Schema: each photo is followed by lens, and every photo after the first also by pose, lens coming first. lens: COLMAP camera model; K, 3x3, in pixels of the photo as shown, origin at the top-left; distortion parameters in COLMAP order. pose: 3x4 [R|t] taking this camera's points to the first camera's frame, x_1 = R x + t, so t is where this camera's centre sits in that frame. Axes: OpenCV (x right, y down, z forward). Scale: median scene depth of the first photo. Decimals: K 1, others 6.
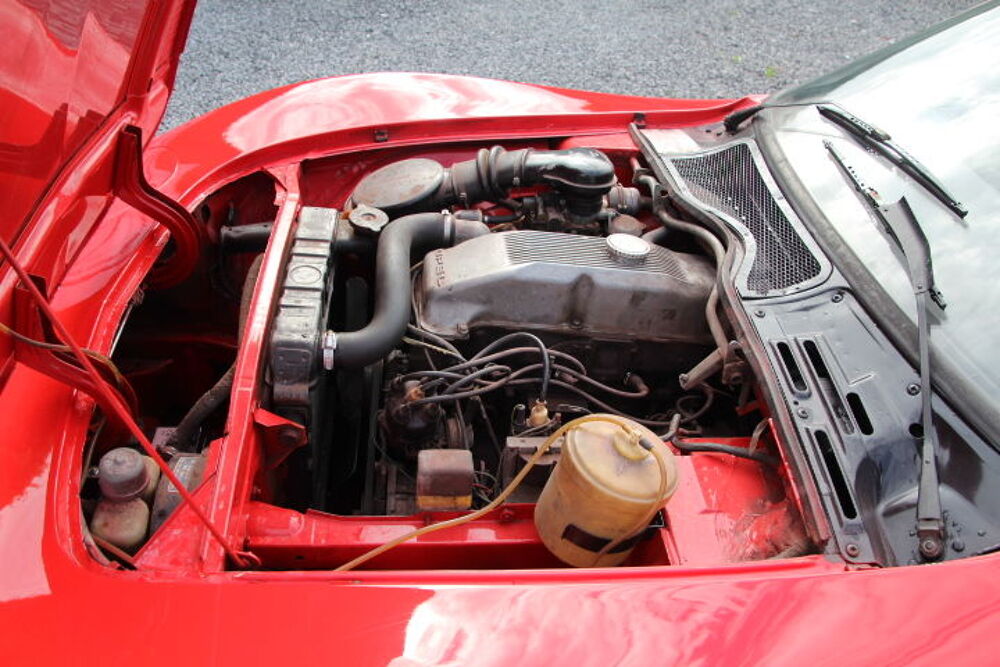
lens RADIAL K [[839.8, 0, 500.0], [0, 839.8, 333.5], [0, 0, 1]] dist [-0.199535, 0.132469]
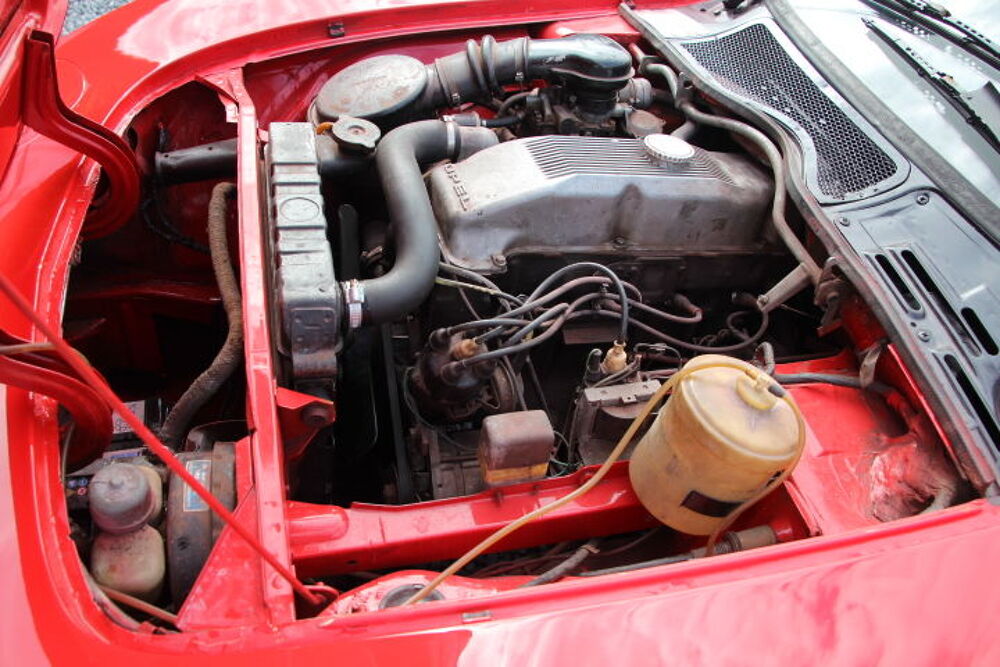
lens RADIAL K [[839.8, 0, 500.0], [0, 839.8, 333.5], [0, 0, 1]] dist [-0.199535, 0.132469]
pose [[0.984713, -0.093189, 0.147157, -0.181690], [0.073167, 0.987995, 0.136059, -0.049270], [-0.158070, -0.123212, 0.979711, 0.182911]]
